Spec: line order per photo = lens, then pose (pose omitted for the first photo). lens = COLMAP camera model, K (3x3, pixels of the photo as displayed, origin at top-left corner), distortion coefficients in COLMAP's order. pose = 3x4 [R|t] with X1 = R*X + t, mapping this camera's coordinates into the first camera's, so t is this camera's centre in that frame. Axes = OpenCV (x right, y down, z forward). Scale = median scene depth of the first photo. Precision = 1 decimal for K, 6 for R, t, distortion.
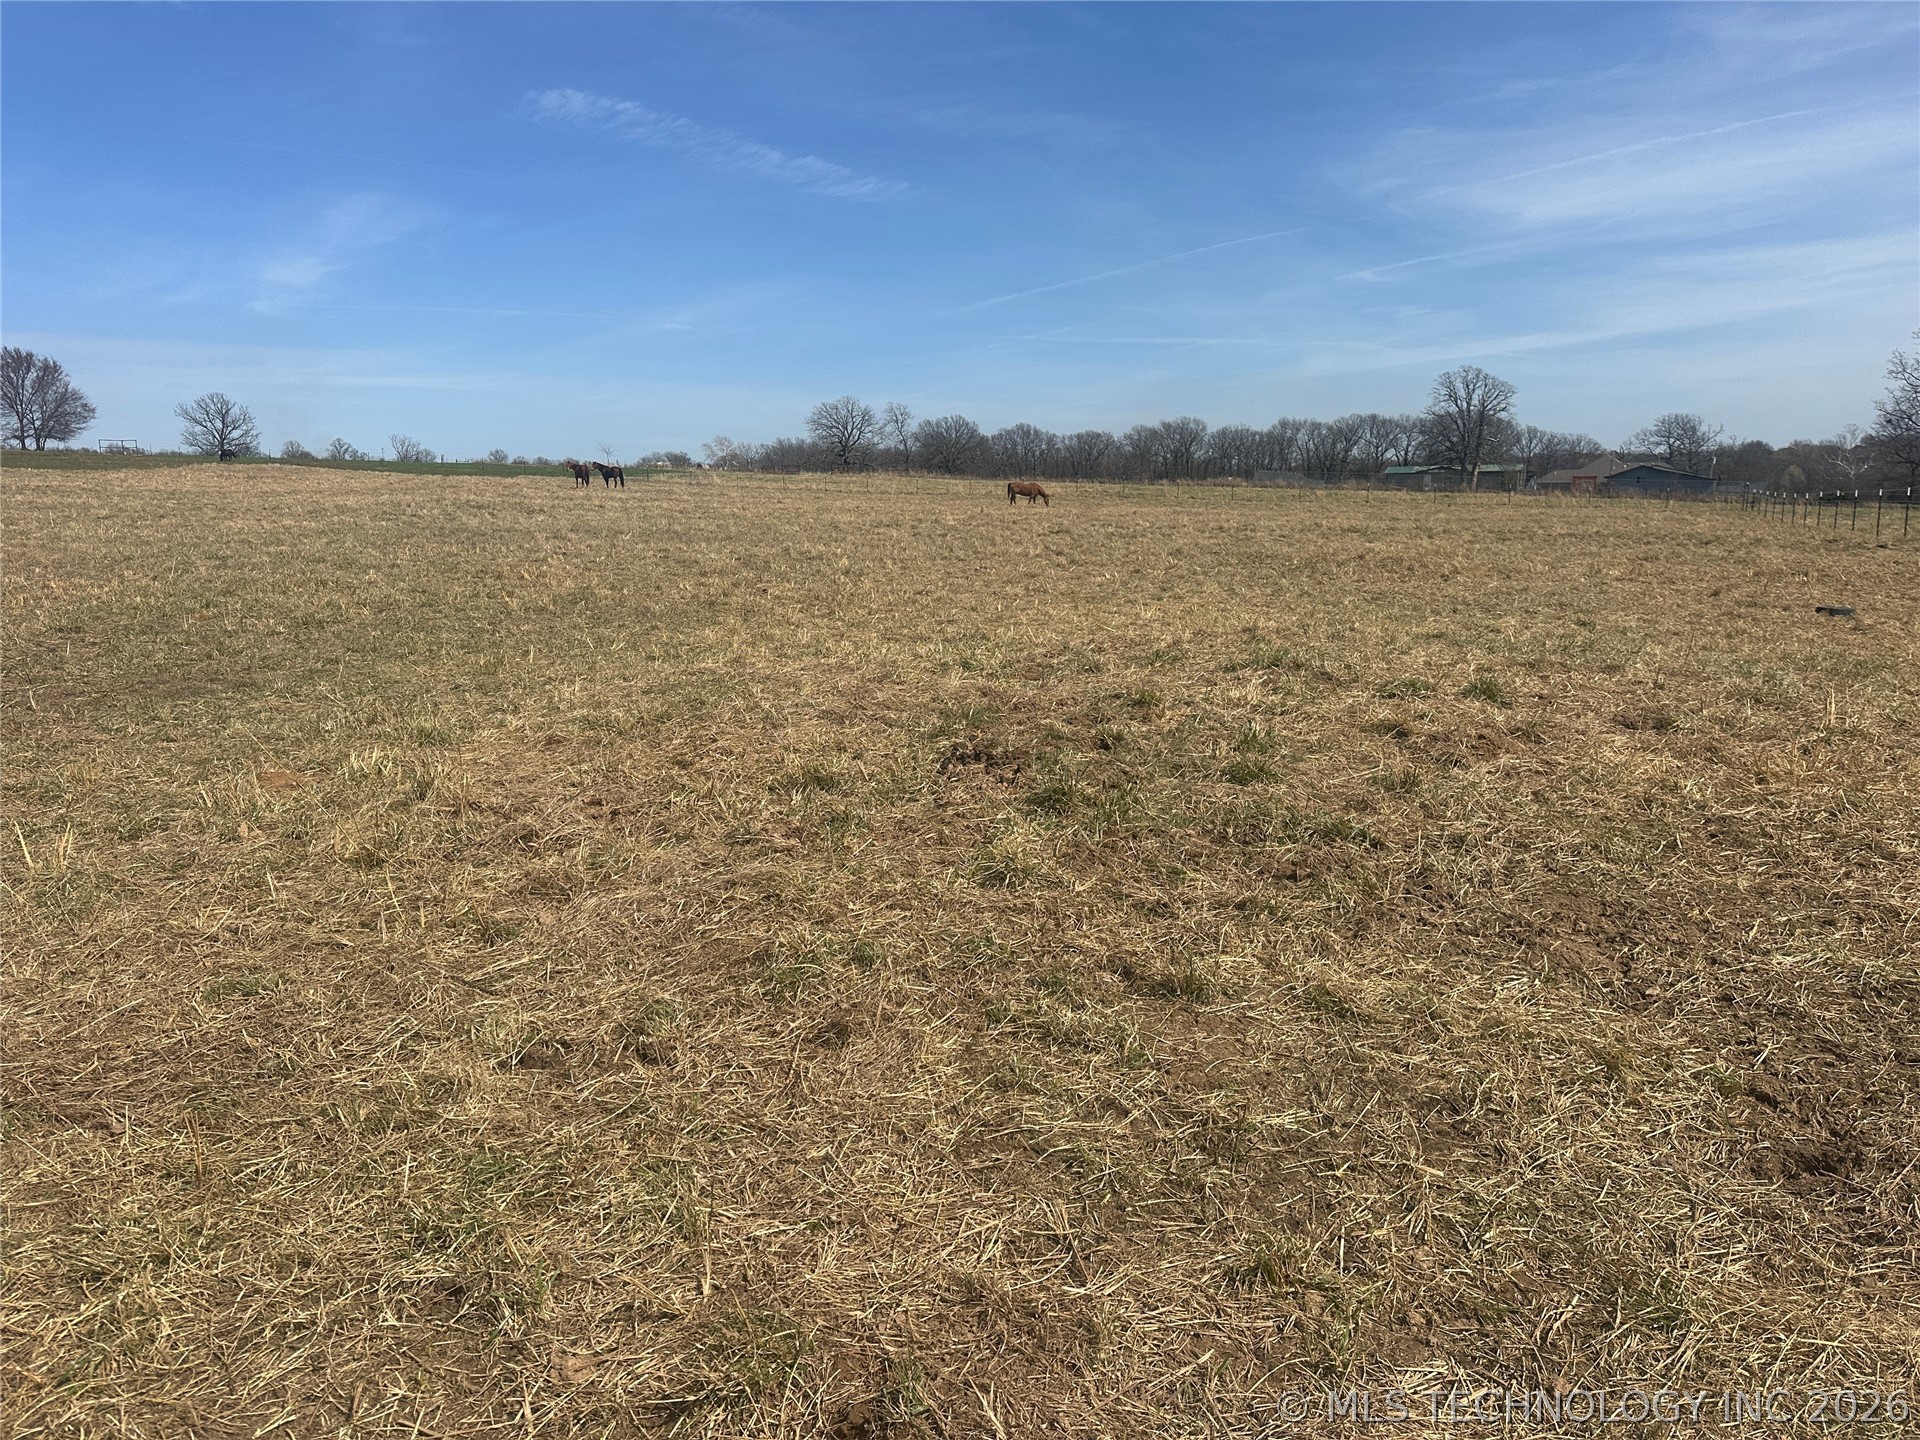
lens RADIAL K [[1344.0, 0, 938.0], [0, 1344.0, 700.5], [0, 0, 1]] dist [0.079939, -0.093571]
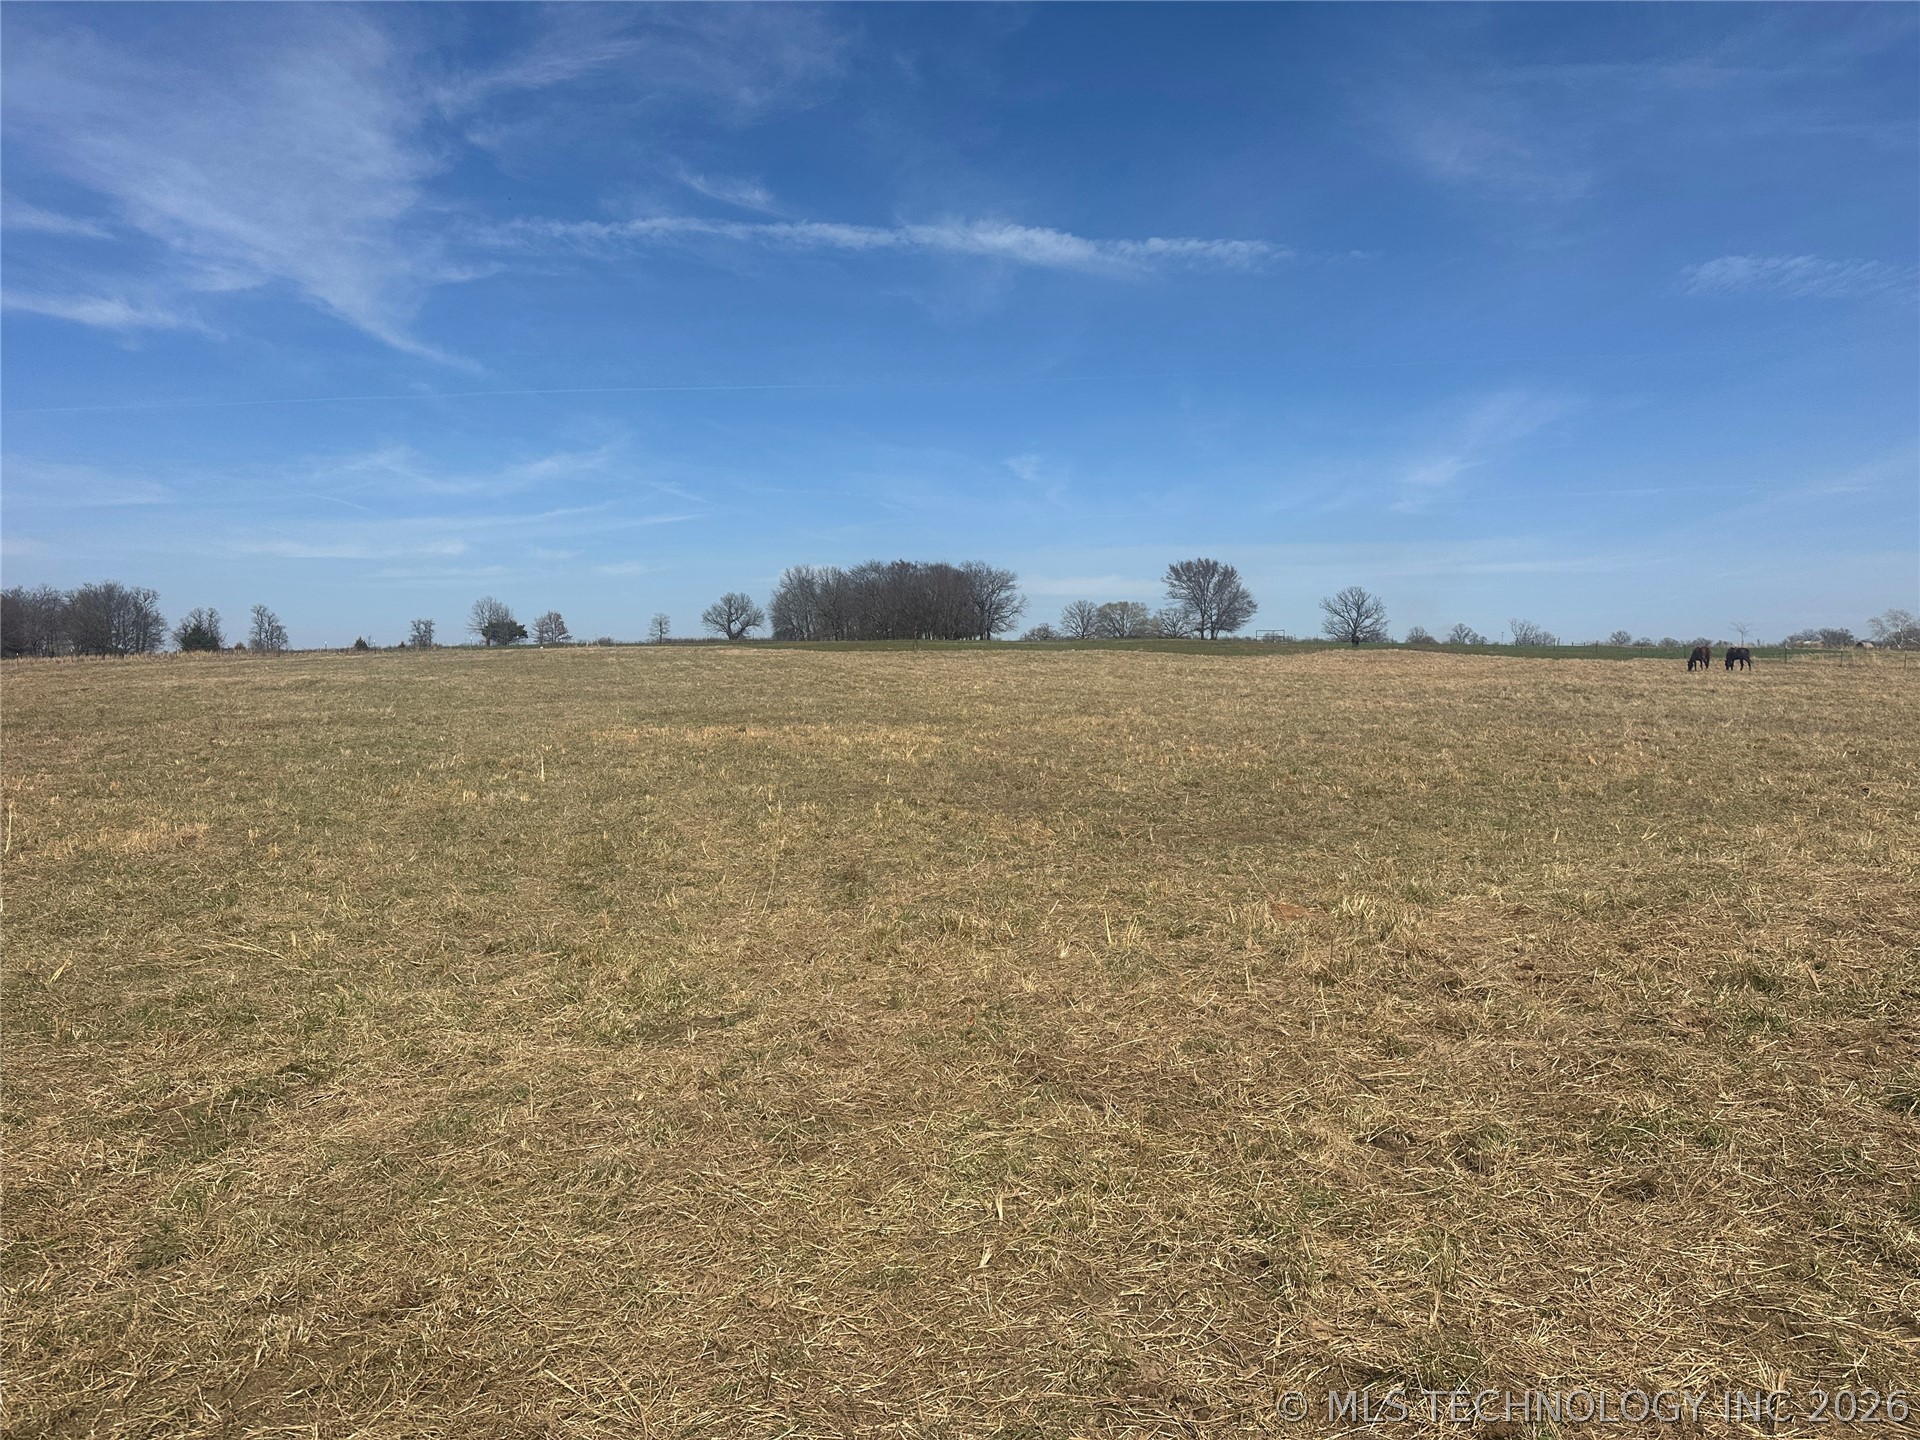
lens RADIAL K [[1344.0, 0, 938.0], [0, 1344.0, 700.5], [0, 0, 1]] dist [0.079939, -0.093571]
pose [[0.709896, 0.021410, -0.703981, 0.208054], [-0.113869, 0.989877, -0.084720, 0.011351], [0.695040, 0.140304, 0.705148, -0.161296]]
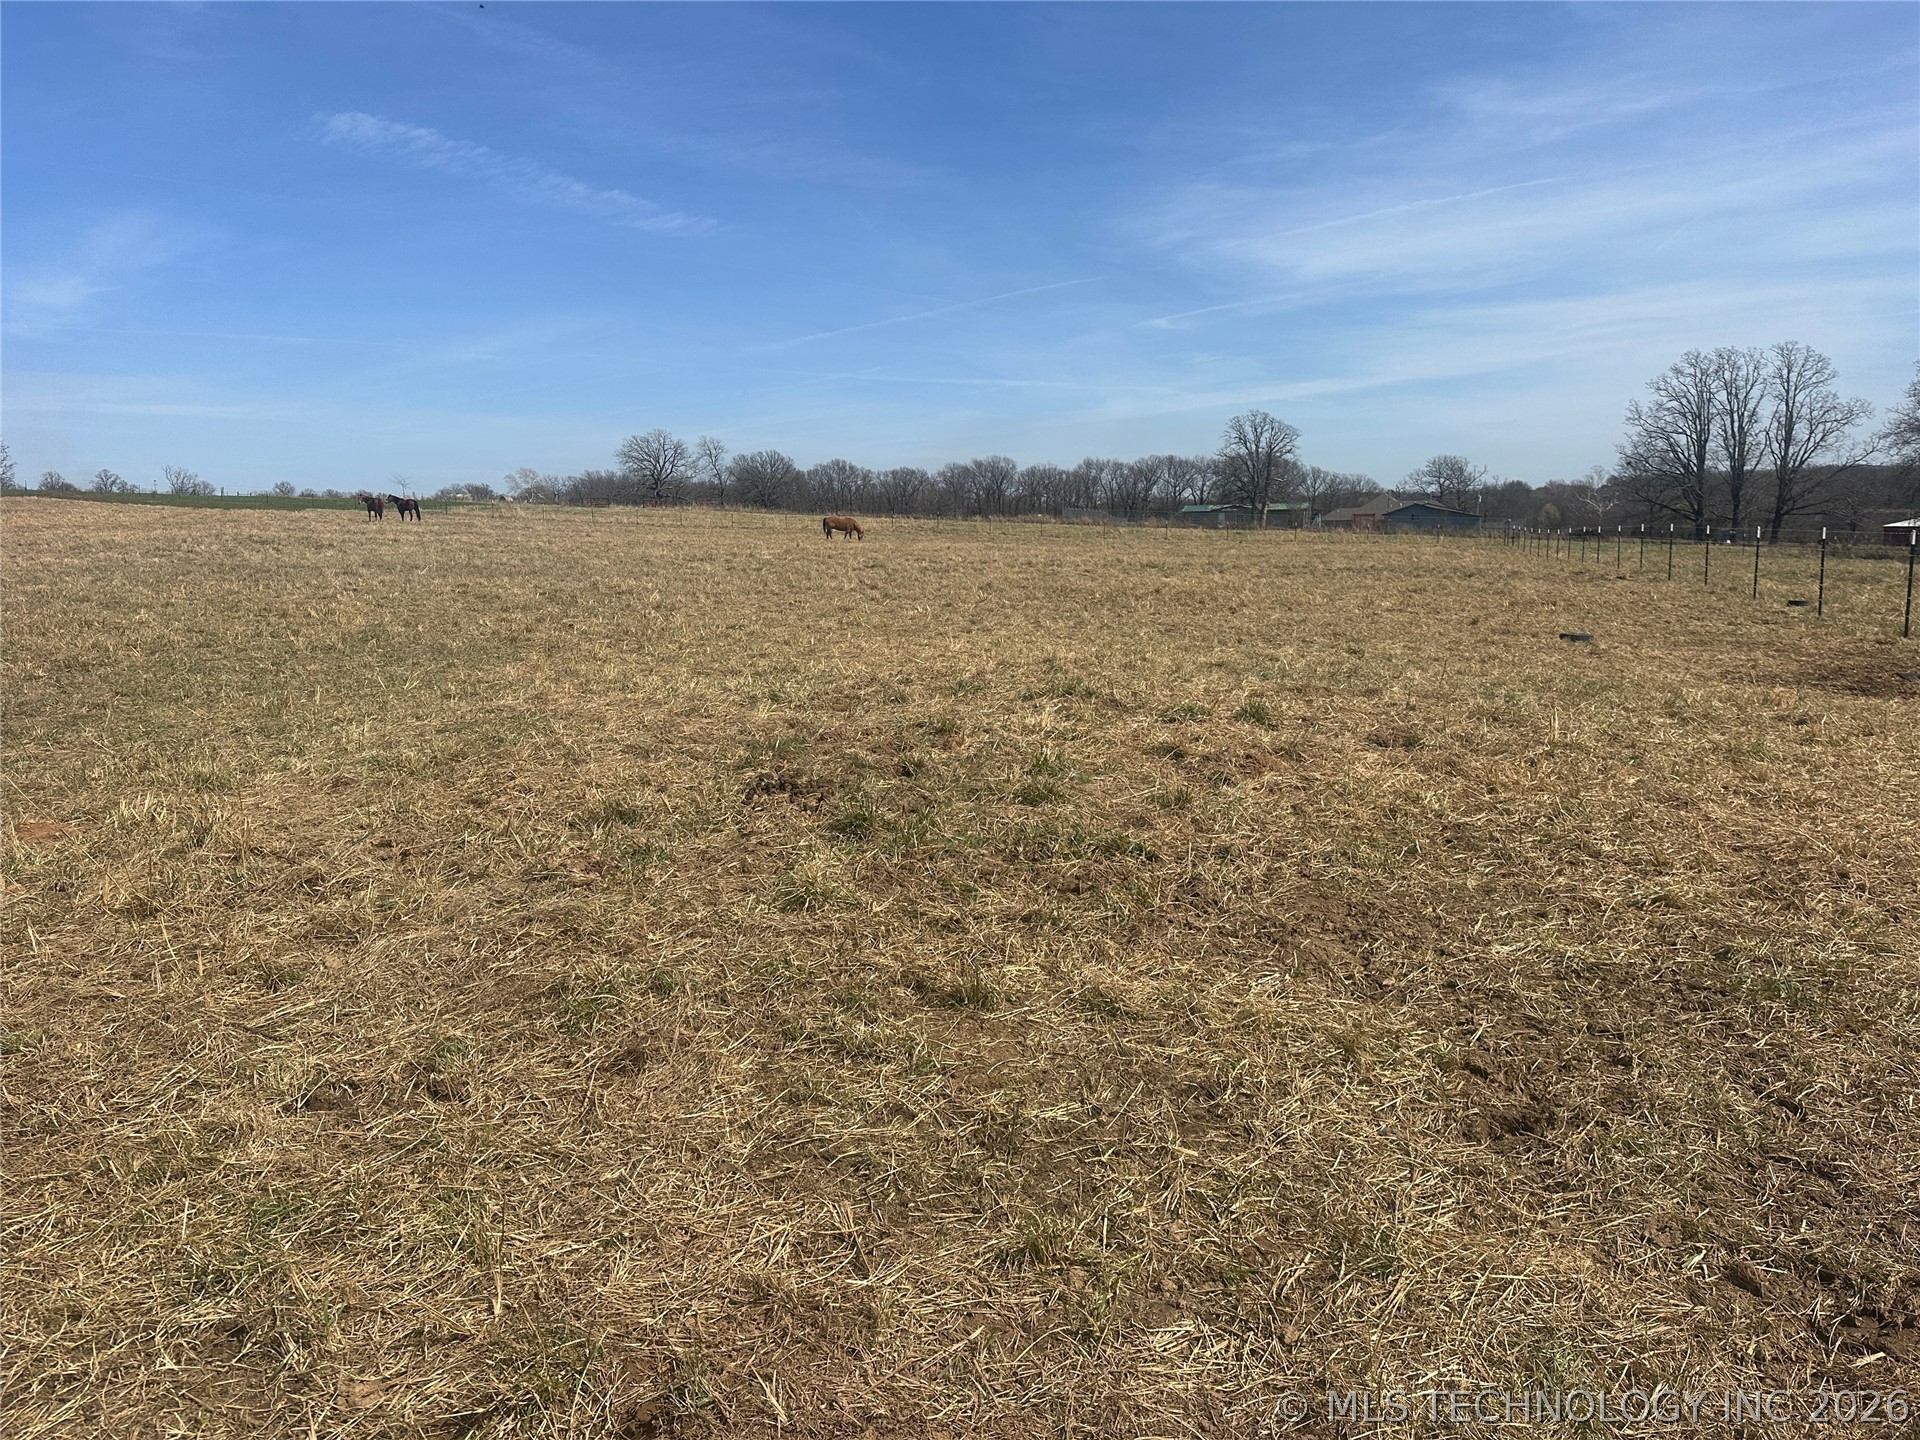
lens RADIAL K [[1344.0, 0, 938.0], [0, 1344.0, 700.5], [0, 0, 1]] dist [0.079939, -0.093571]
pose [[0.991132, -0.016394, 0.131866, 0.016063], [0.019702, 0.999522, -0.023820, 0.003585], [-0.131412, 0.026206, 0.990981, -0.037269]]
